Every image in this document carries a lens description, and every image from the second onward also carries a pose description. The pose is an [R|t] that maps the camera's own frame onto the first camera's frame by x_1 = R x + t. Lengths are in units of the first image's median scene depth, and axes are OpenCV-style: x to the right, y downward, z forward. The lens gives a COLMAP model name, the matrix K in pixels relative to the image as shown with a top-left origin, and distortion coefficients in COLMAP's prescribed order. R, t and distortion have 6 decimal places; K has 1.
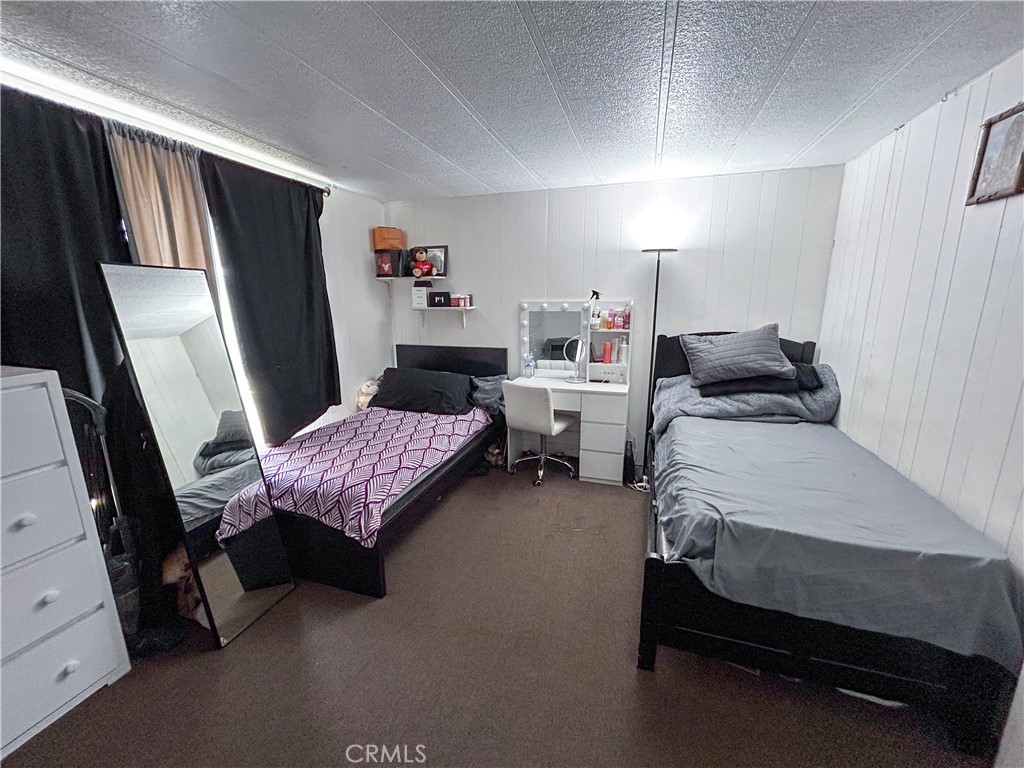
lens RADIAL K [[412.6, 0, 509.5], [0, 412.6, 385.5], [0, 0, 1]] dist [-0.000735, 0.000073]
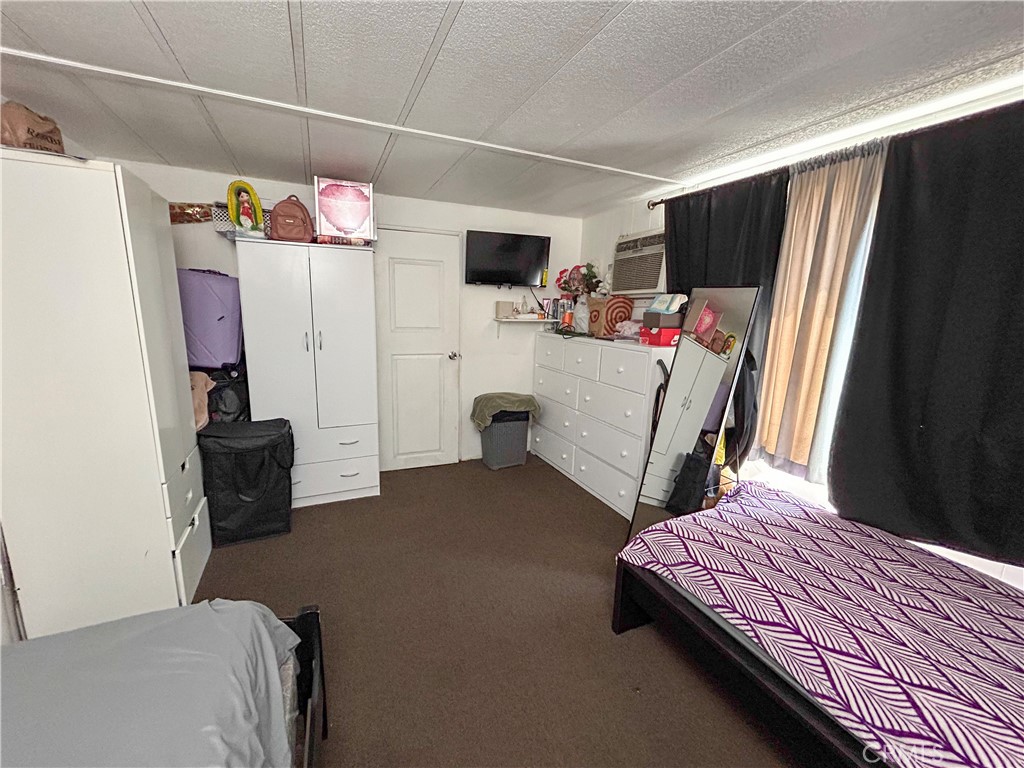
lens RADIAL K [[412.6, 0, 509.4], [0, 412.6, 383.0], [0, 0, 1]] dist [-0.000735, 0.000073]
pose [[-0.740328, 0.106572, -0.663745, 0.415781], [-0.171127, 0.924951, 0.339384, -0.271927], [0.650100, 0.364840, -0.666530, 1.250663]]
